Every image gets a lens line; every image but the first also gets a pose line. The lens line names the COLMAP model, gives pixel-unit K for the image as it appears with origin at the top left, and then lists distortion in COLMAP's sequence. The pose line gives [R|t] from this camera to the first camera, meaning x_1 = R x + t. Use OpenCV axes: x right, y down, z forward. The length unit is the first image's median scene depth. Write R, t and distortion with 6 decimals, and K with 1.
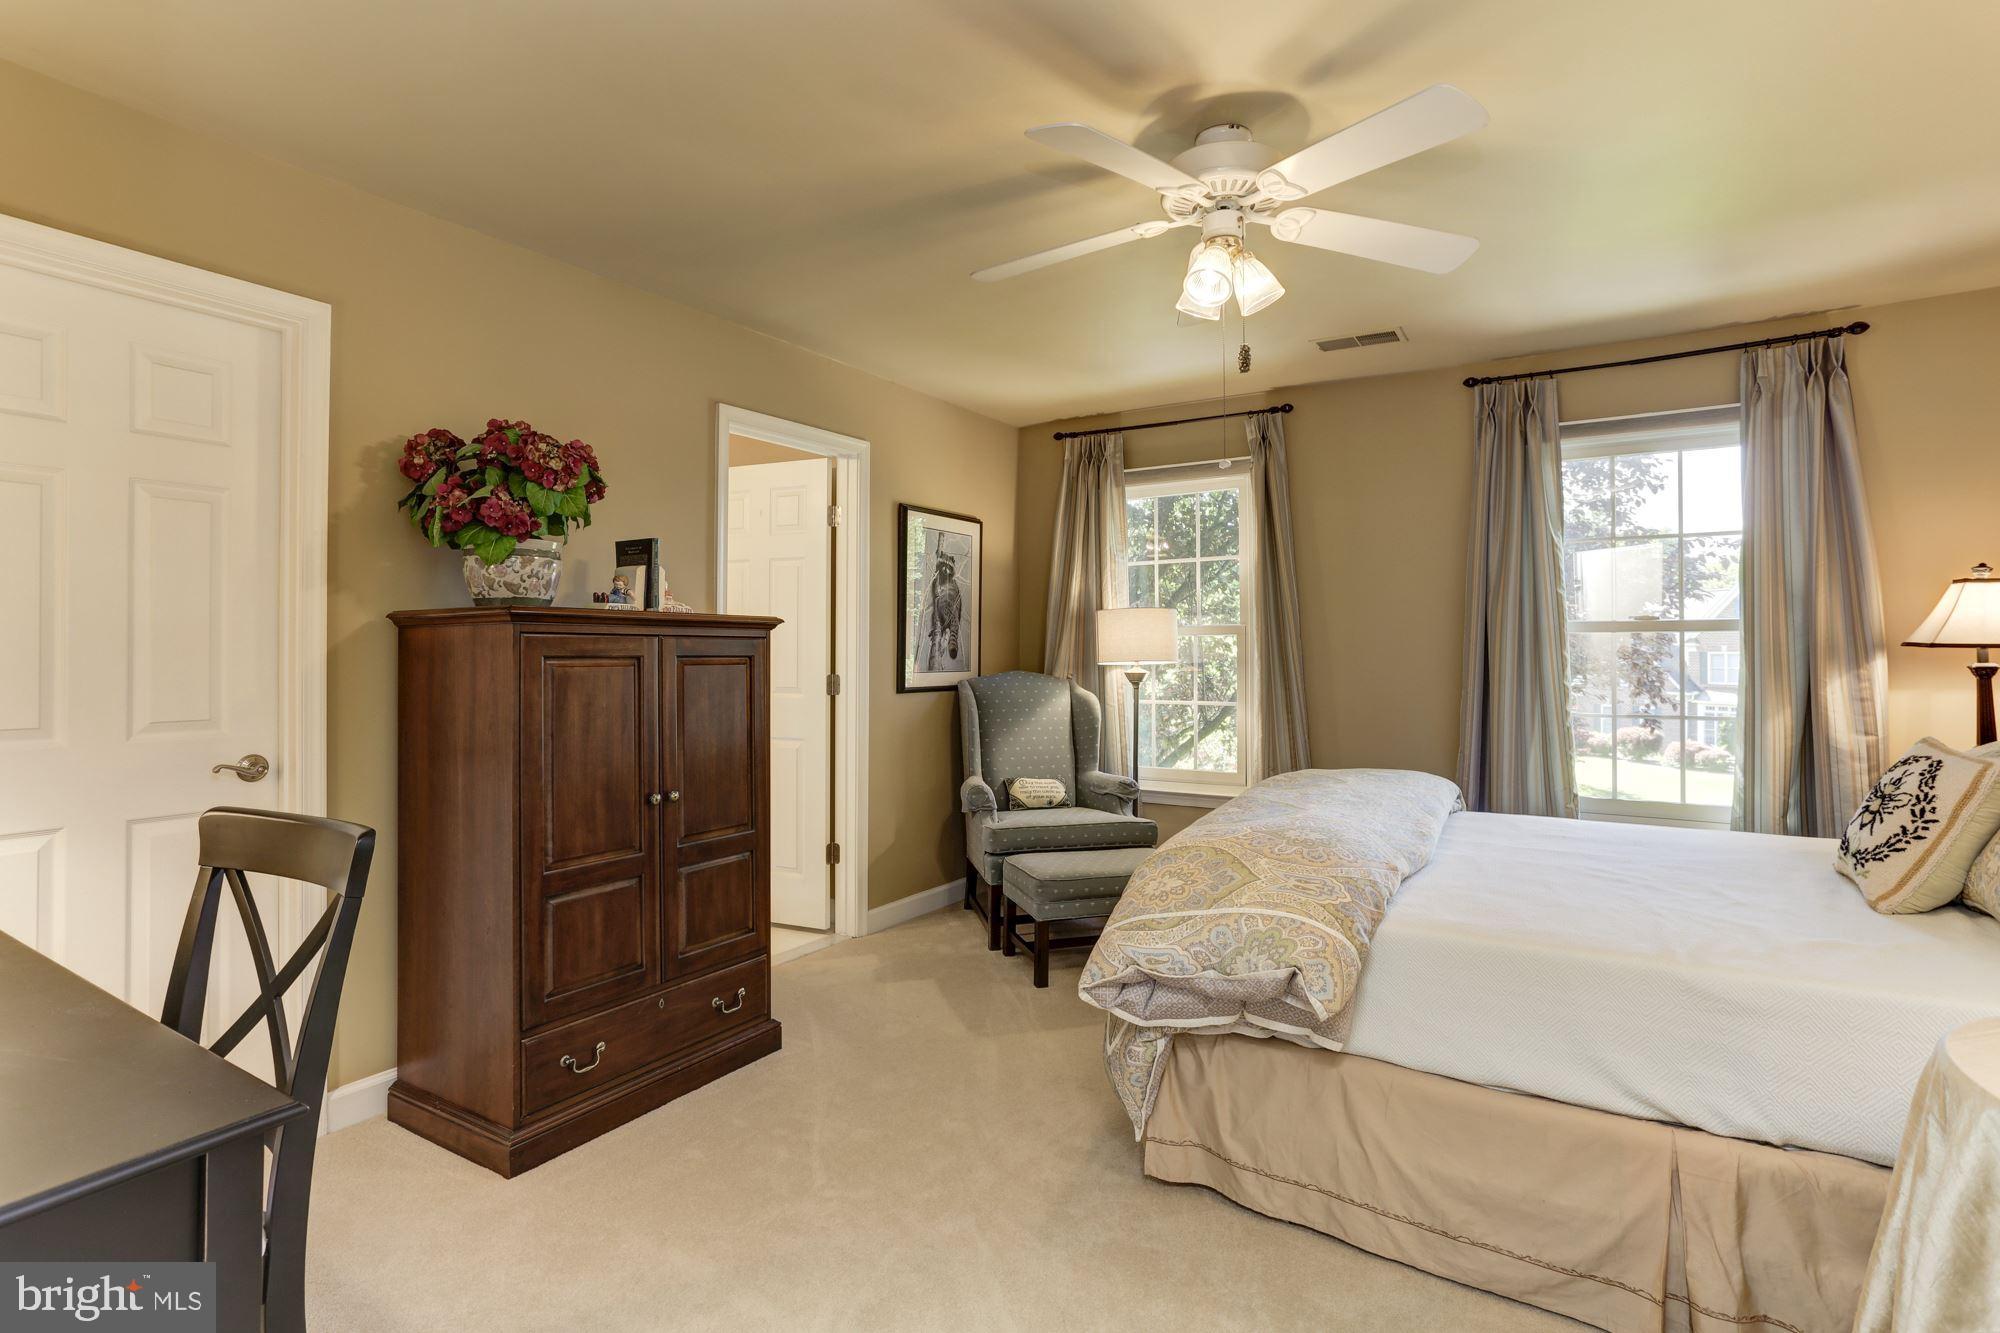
lens RADIAL K [[972.6, 0, 1001.3], [0, 972.6, 660.0], [0, 0, 1]] dist [-0.004819, 0.001844]
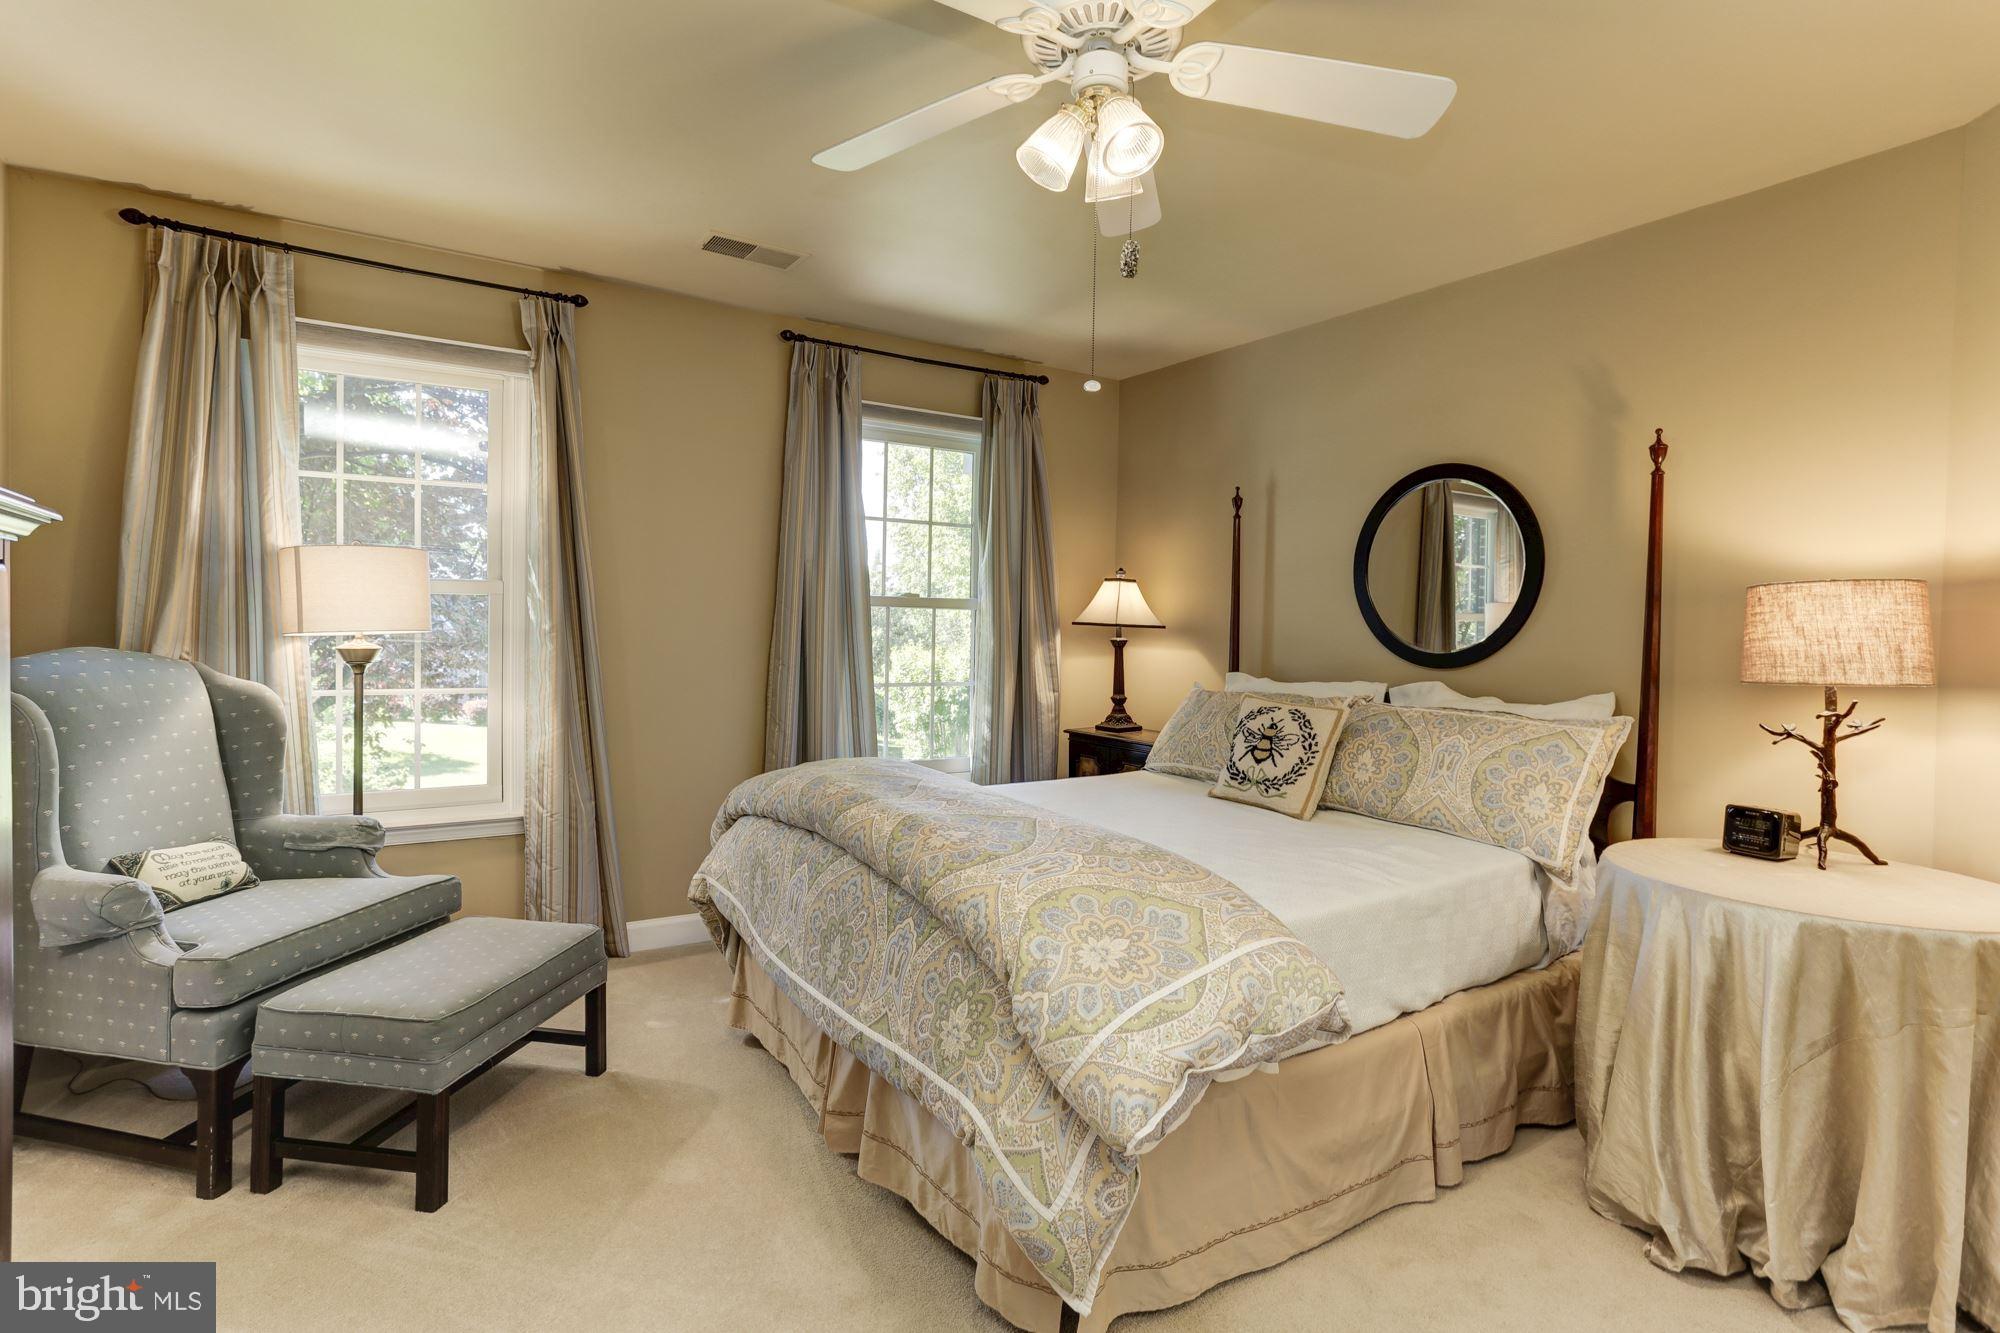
lens RADIAL K [[972.6, 0, 1002.5], [0, 972.6, 659.1], [0, 0, 1]] dist [-0.004819, 0.001844]
pose [[0.445767, -0.021305, 0.894895, -0.292568], [-0.011869, 0.999488, 0.029707, -0.004855], [-0.895070, -0.023864, 0.445286, 0.422715]]
